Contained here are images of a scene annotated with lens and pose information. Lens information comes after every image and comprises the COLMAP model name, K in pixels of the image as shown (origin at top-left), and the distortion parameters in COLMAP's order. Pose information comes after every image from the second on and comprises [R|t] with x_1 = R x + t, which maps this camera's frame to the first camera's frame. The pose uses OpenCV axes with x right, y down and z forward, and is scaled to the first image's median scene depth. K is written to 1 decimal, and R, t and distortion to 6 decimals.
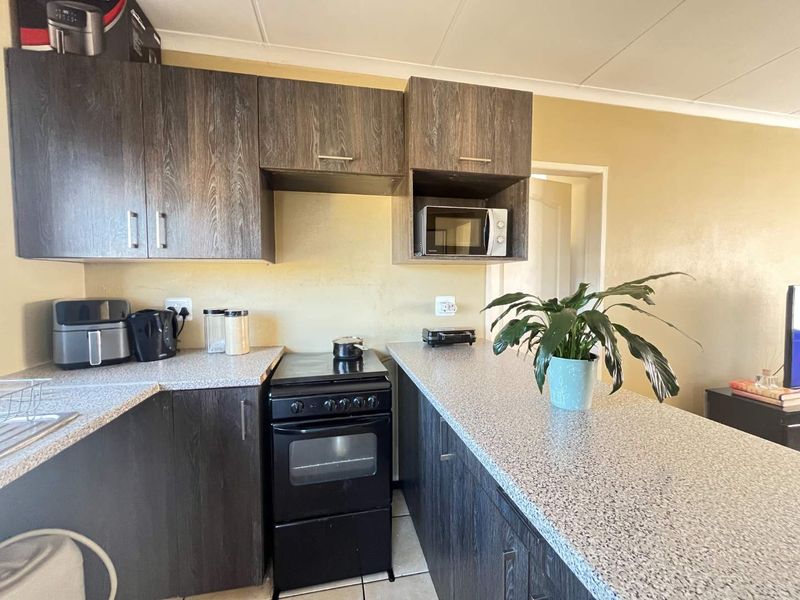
lens RADIAL K [[325.3, 0, 394.7], [0, 325.3, 300.0], [0, 0, 1]] dist [-0.003929, 0.000280]
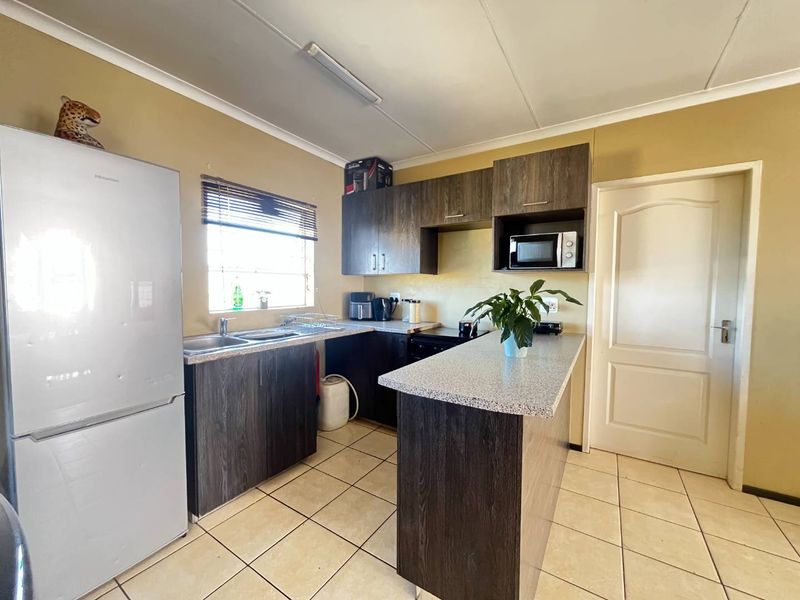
lens RADIAL K [[325.3, 0, 398.3], [0, 325.3, 301.4], [0, 0, 1]] dist [-0.003929, 0.000280]
pose [[0.717480, 0.044609, -0.695149, 0.859917], [-0.048356, 0.998729, 0.014181, 0.019105], [0.694898, 0.023440, 0.718726, -0.486088]]
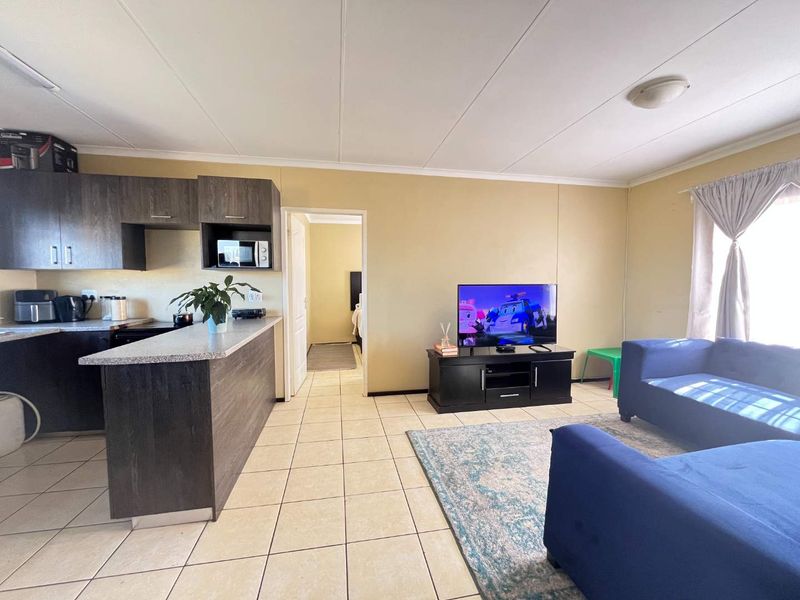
lens RADIAL K [[325.3, 0, 397.3], [0, 325.3, 300.5], [0, 0, 1]] dist [-0.003929, 0.000280]
pose [[0.999903, 0.004152, -0.013269, 1.243761], [-0.004138, 0.999991, 0.001085, 0.050556], [0.013273, -0.001030, 0.999911, -0.903707]]
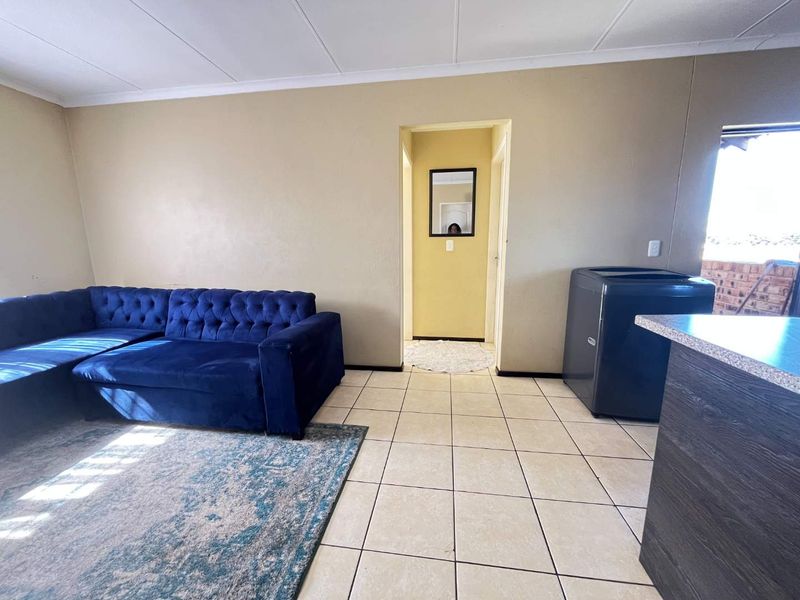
lens RADIAL K [[325.3, 0, 399.1], [0, 325.3, 302.3], [0, 0, 1]] dist [-0.003929, 0.000280]
pose [[-0.943183, -0.045091, 0.329200, 0.903678], [0.031013, 0.974478, 0.222331, 0.016618], [-0.330823, 0.219909, -0.917712, 1.099605]]
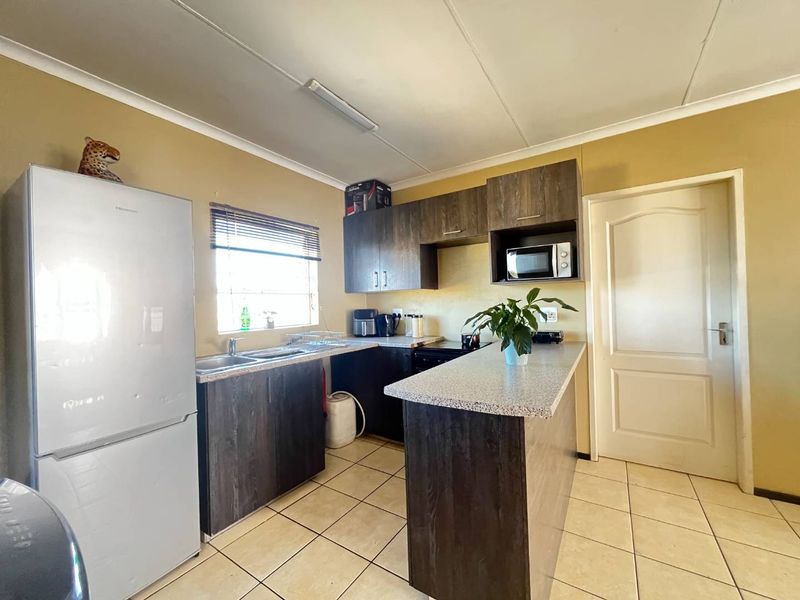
lens RADIAL K [[325.3, 0, 398.2], [0, 325.3, 301.3], [0, 0, 1]] dist [-0.003929, 0.000280]
pose [[0.711891, -0.019739, -0.702012, 0.894427], [-0.012031, 0.999115, -0.040294, 0.033392], [0.702187, 0.037131, 0.711024, -0.518706]]
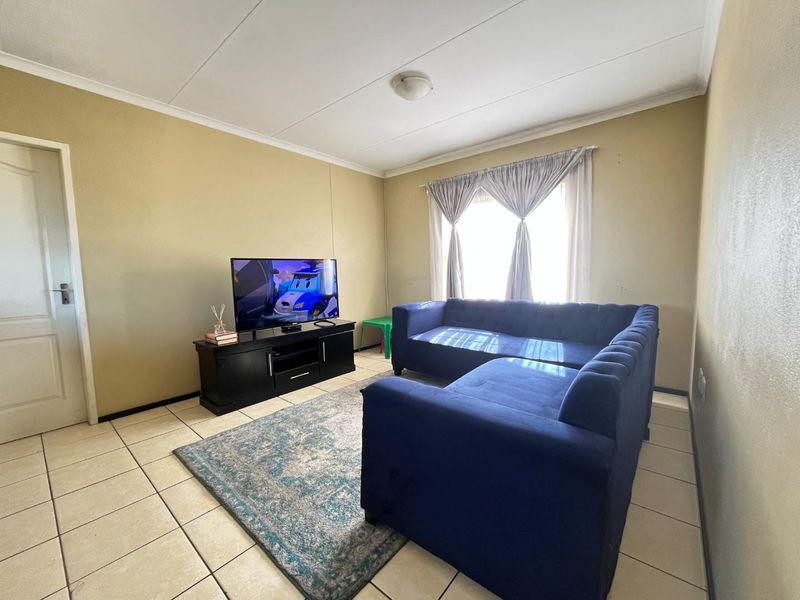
lens RADIAL K [[325.3, 0, 397.5], [0, 325.3, 300.8], [0, 0, 1]] dist [-0.003929, 0.000280]
pose [[0.783447, -0.068544, 0.617667, 1.208535], [0.048770, 0.997615, 0.048848, 0.141025], [-0.619542, -0.008146, 0.784922, -0.722760]]
